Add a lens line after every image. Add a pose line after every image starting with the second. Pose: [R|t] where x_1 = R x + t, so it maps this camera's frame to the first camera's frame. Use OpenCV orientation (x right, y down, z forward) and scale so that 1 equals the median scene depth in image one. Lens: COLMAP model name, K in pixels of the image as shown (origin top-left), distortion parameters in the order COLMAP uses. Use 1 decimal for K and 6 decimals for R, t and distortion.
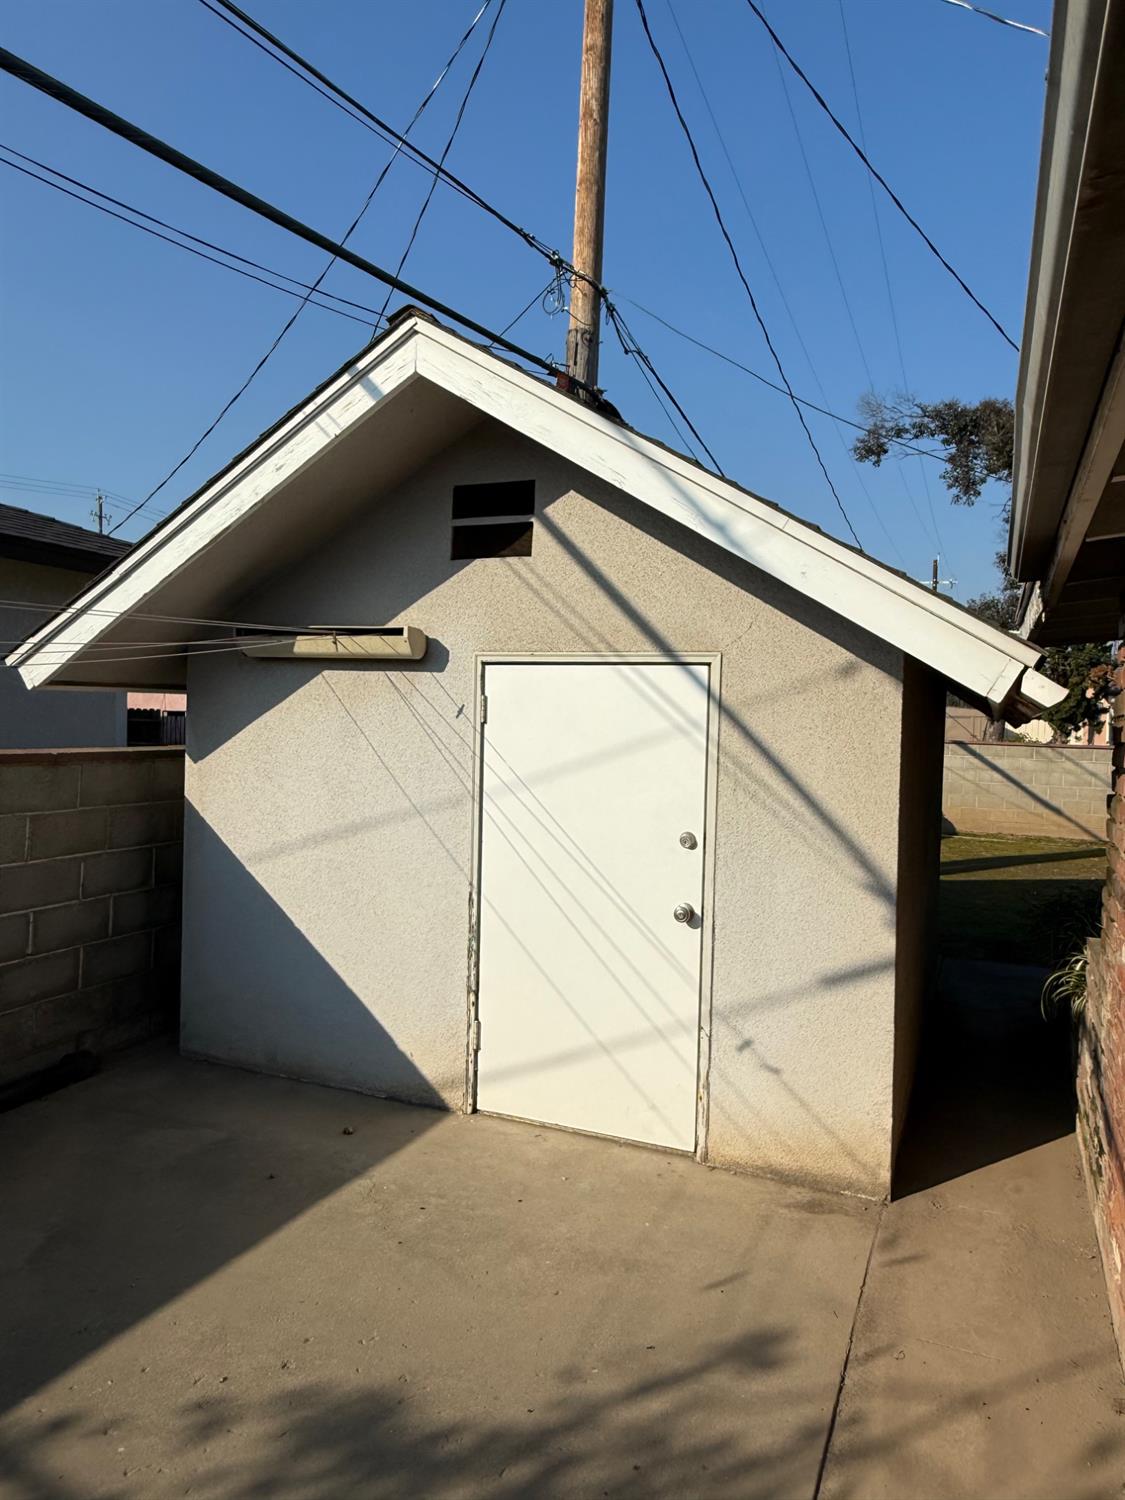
lens RADIAL K [[1000.9, 0, 562.2], [0, 1000.9, 735.9], [0, 0, 1]] dist [0.008014, 0.001012]
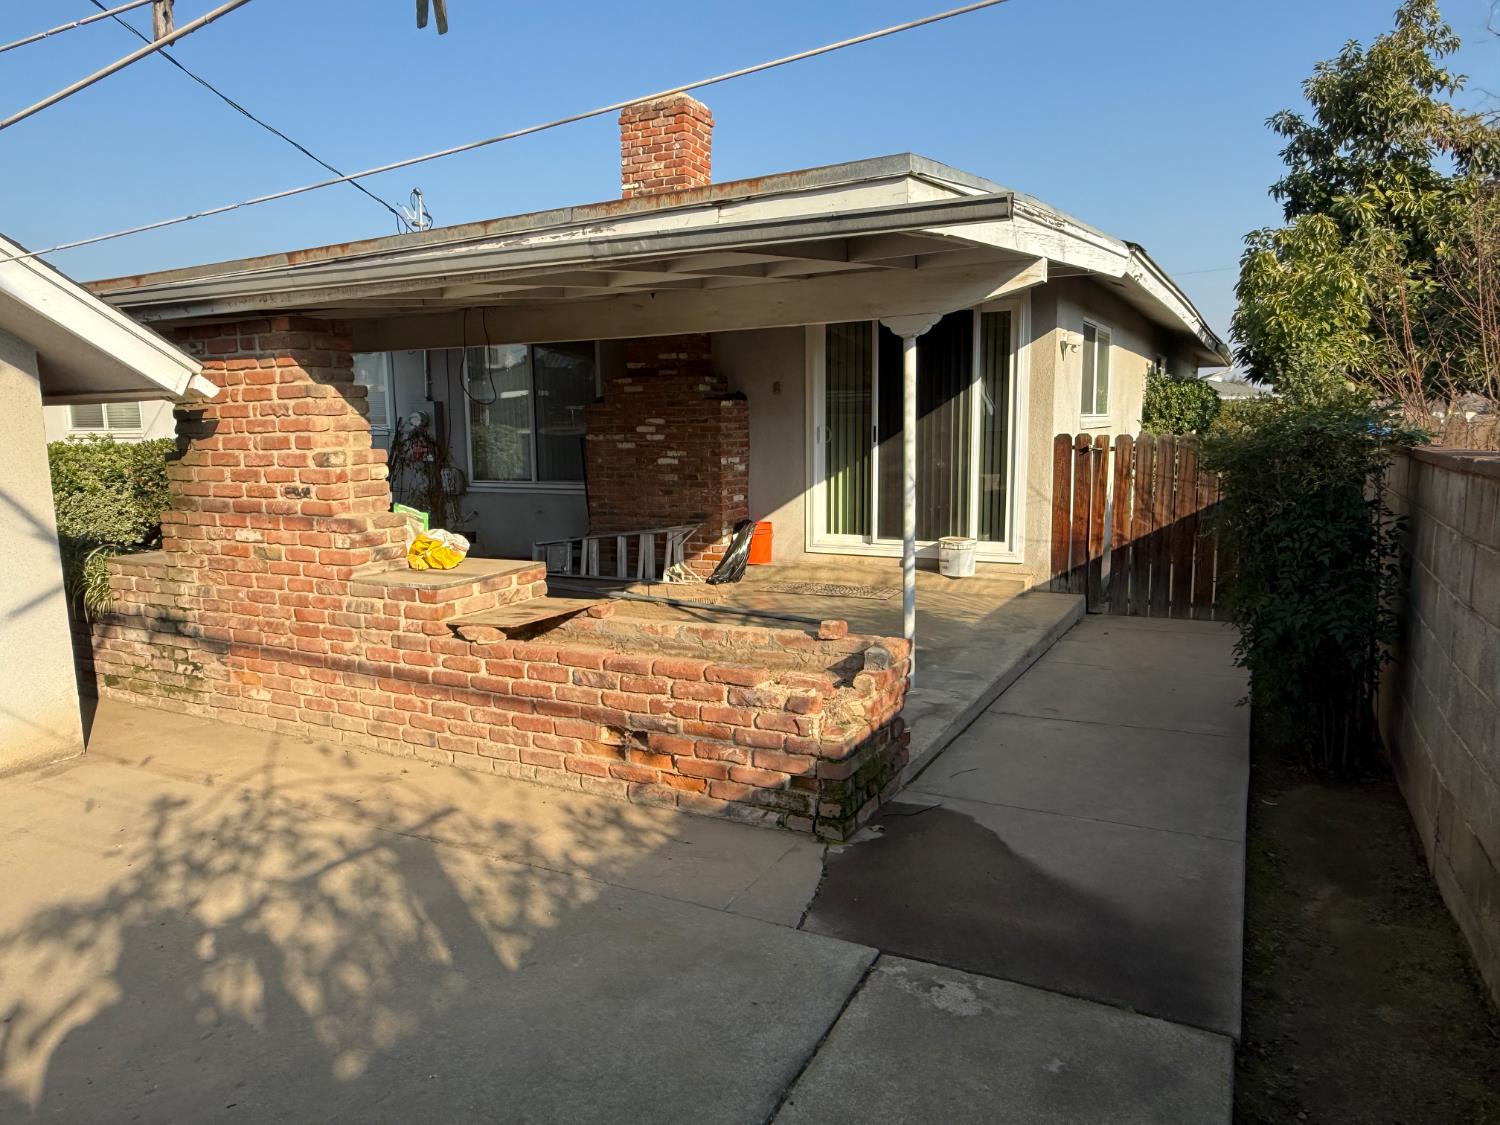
lens RADIAL K [[1000.9, 0, 748.4], [0, 1000.9, 562.9], [0, 0, 1]] dist [0.008014, 0.001012]
pose [[0.075292, -0.161876, 0.983935, -1.361756], [0.029691, 0.986662, 0.160053, 0.002220], [-0.996719, 0.017164, 0.079094, -0.065099]]
